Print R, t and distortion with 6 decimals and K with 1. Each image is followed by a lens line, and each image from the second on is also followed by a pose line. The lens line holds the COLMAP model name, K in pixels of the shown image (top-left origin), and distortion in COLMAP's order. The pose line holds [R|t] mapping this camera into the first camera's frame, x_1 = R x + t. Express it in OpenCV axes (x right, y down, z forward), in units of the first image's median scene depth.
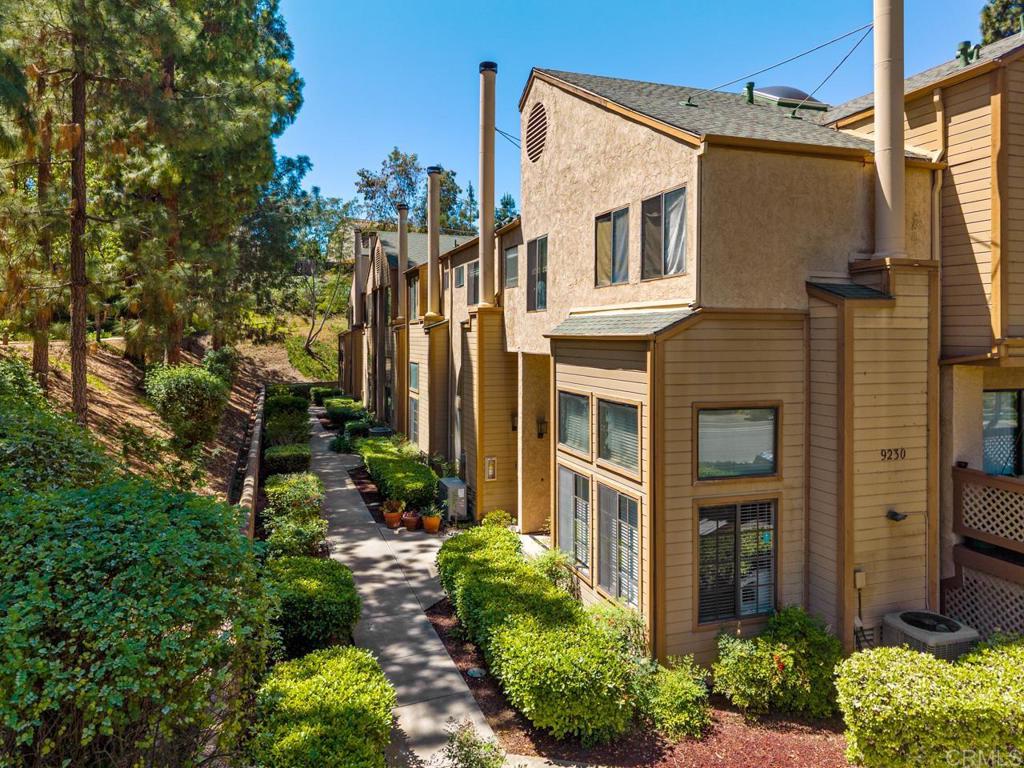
lens RADIAL K [[719.6, 0, 511.3], [0, 719.6, 356.4], [0, 0, 1]] dist [0.035468, -0.004520]
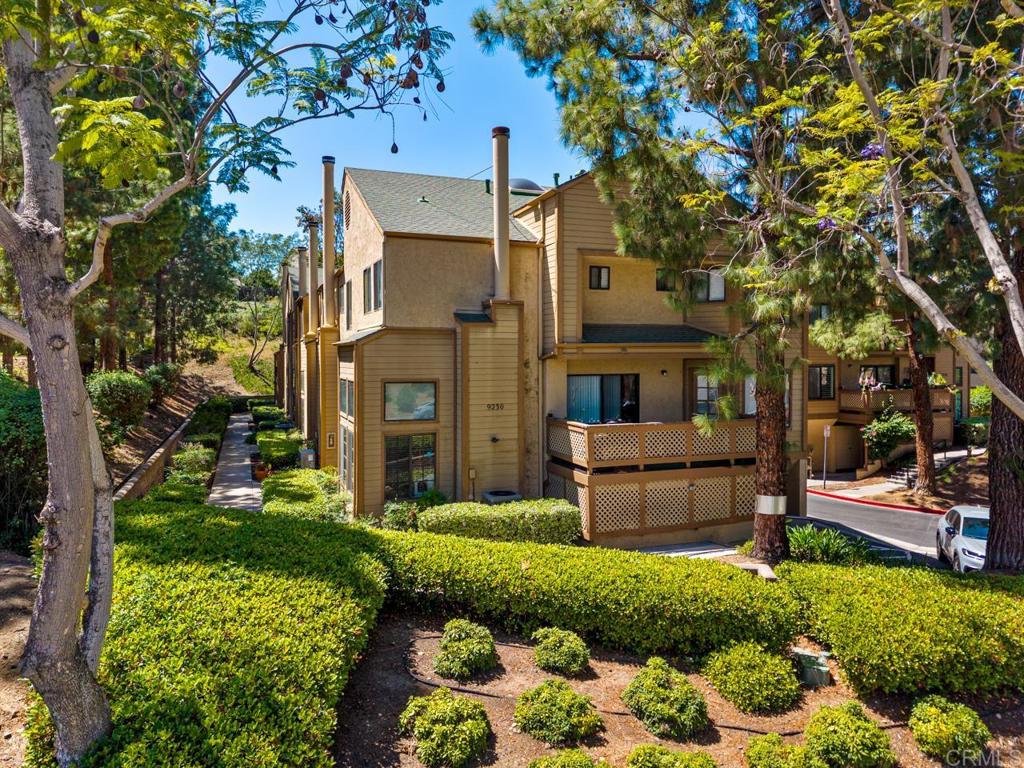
lens RADIAL K [[717.7, 0, 512.0], [0, 717.7, 384.0], [0, 0, 1]] dist [0.033716, 0.001512]
pose [[0.999464, -0.005190, 0.032325, 0.312826], [0.004984, 0.999967, 0.006443, 0.039368], [-0.032357, -0.006278, 0.999457, -0.485322]]
